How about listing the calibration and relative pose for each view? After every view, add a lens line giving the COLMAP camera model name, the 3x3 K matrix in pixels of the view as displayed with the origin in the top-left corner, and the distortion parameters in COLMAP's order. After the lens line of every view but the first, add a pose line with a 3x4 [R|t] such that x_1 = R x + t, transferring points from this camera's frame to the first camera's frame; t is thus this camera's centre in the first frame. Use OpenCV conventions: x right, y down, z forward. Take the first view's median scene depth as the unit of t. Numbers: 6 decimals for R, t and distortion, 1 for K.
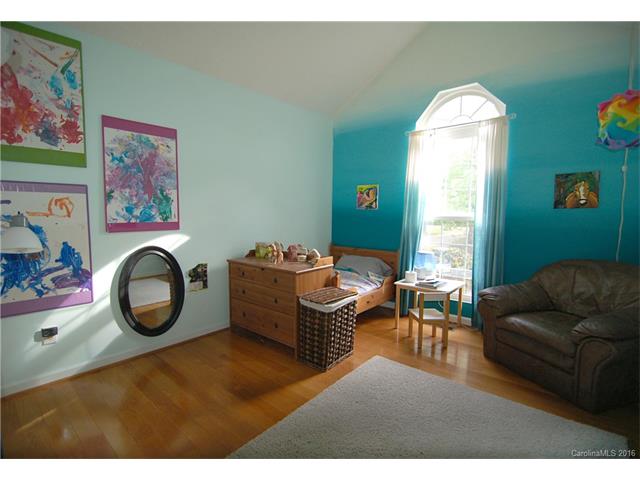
lens RADIAL K [[314.0, 0, 307.2], [0, 314.0, 240.4], [0, 0, 1]] dist [0.000598, -0.000191]
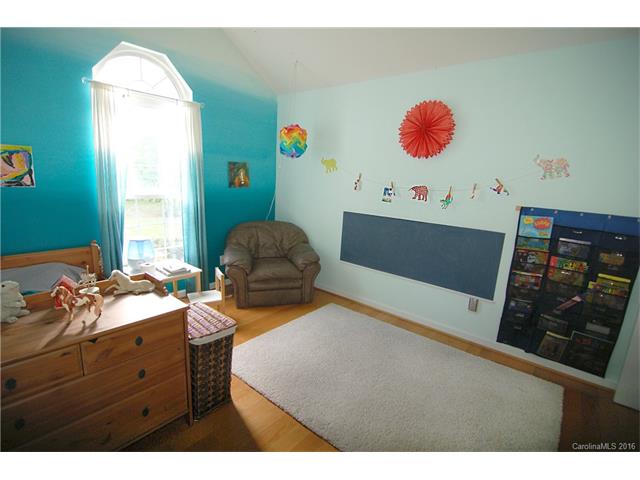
lens RADIAL K [[314.0, 0, 307.2], [0, 314.0, 240.4], [0, 0, 1]] dist [0.000598, -0.000191]
pose [[0.007760, -0.211941, 0.977252, -0.589875], [0.044111, 0.976402, 0.211407, -0.150822], [-0.998996, 0.041467, 0.016926, 0.657205]]
